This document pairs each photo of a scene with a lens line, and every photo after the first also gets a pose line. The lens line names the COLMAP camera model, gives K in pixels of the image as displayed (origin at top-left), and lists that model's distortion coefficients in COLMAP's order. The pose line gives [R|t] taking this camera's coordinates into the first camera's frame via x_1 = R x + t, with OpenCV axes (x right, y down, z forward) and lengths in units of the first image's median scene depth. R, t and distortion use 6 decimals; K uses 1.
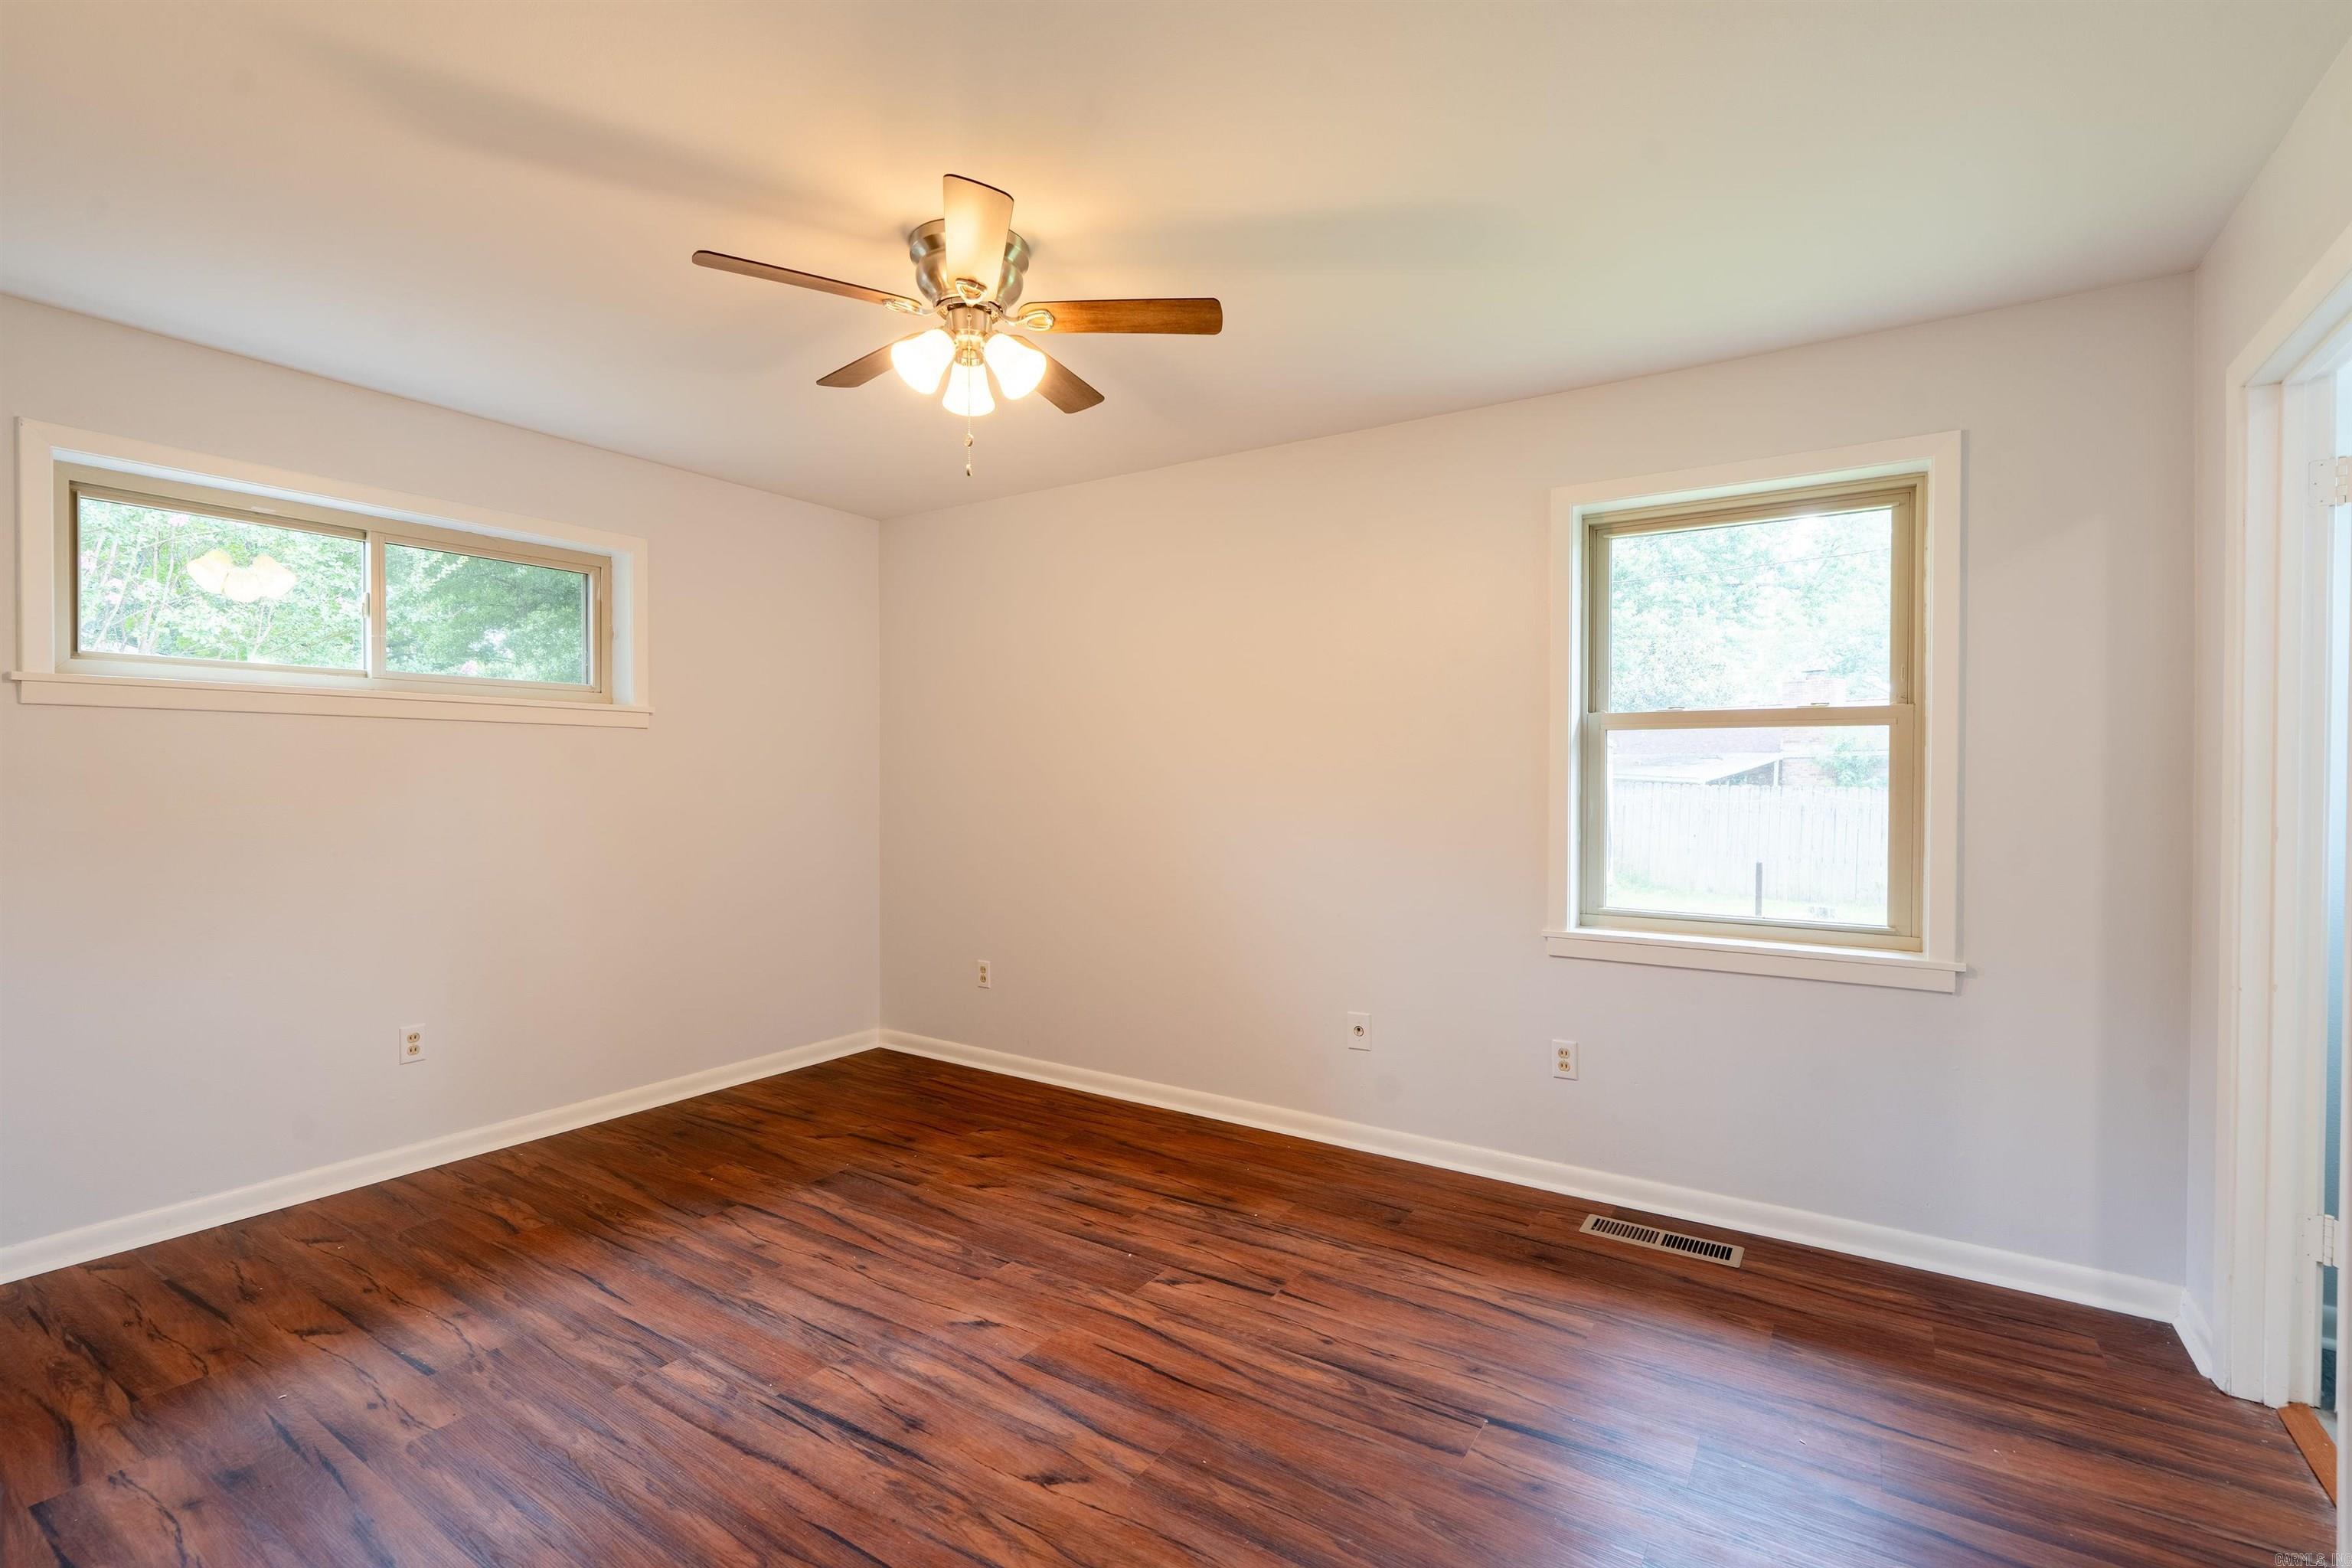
lens RADIAL K [[1052.9, 0, 1171.9], [0, 1052.9, 781.1], [0, 0, 1]] dist [-0.006181, 0.001780]
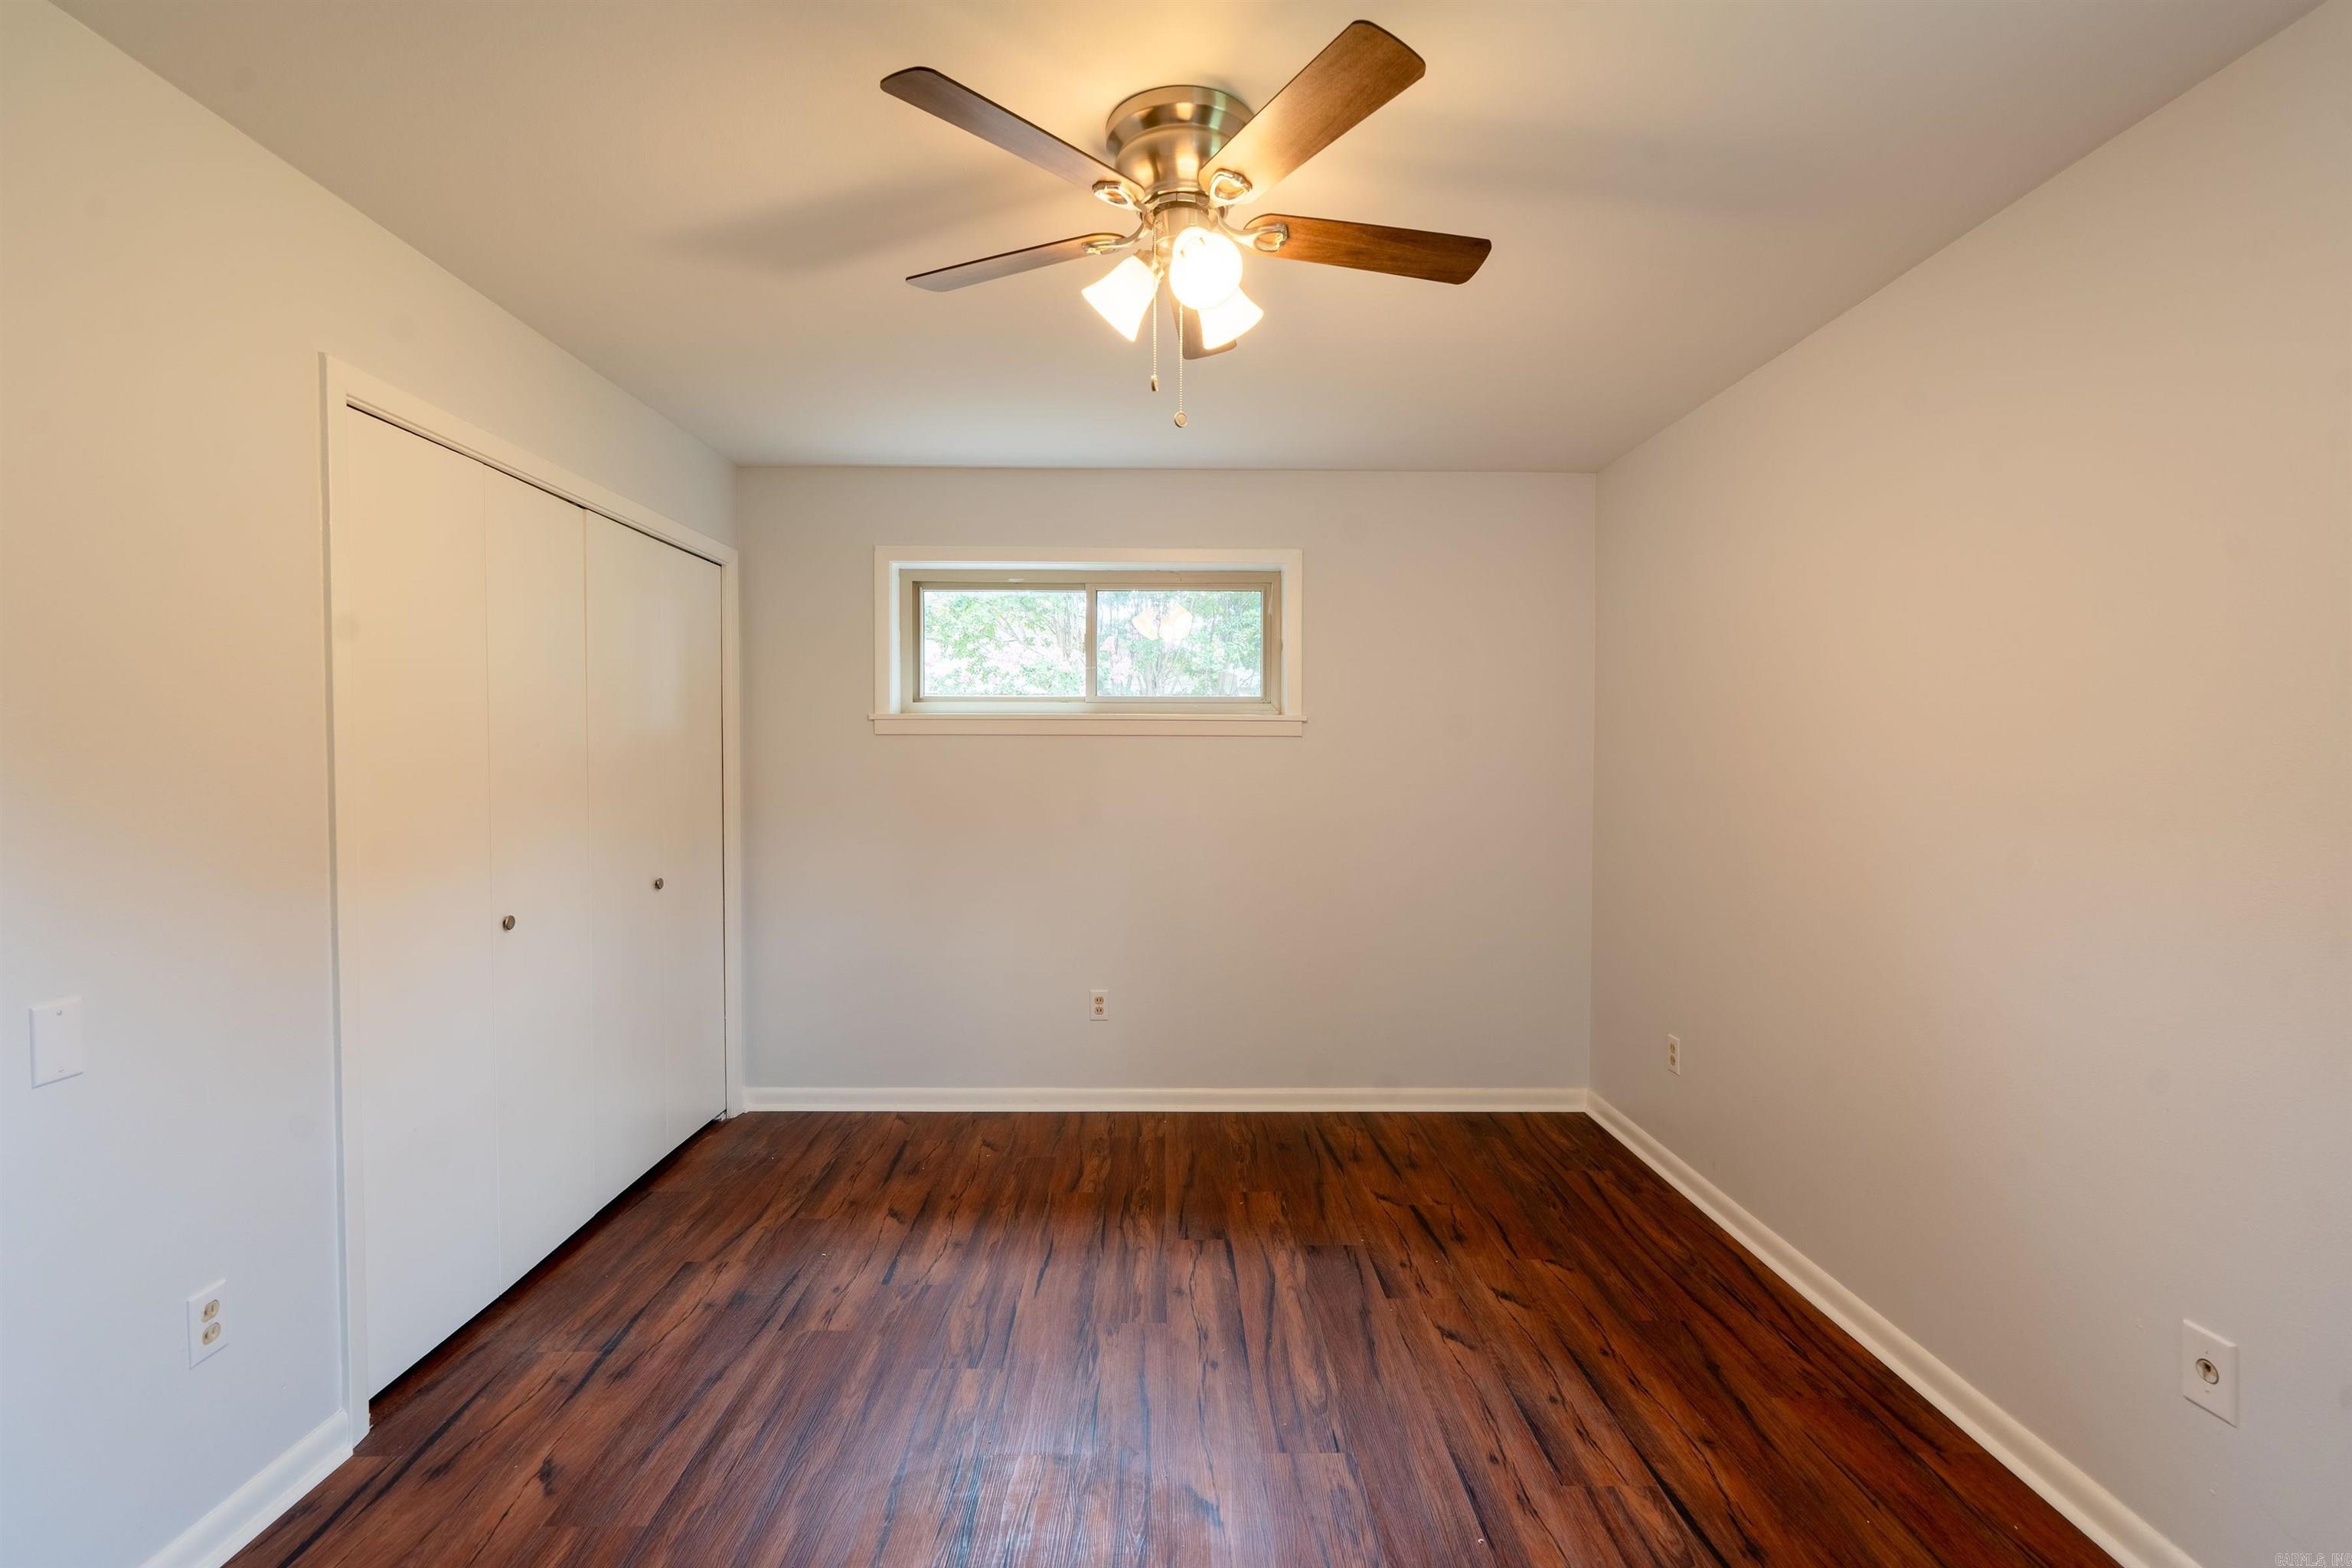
lens RADIAL K [[1052.9, 0, 1171.9], [0, 1052.9, 781.1], [0, 0, 1]] dist [-0.006181, 0.001780]
pose [[0.561753, 0.017378, -0.827123, 0.320459], [-0.006573, 0.999842, 0.016542, -0.027328], [0.827279, -0.003856, 0.561778, 0.394620]]
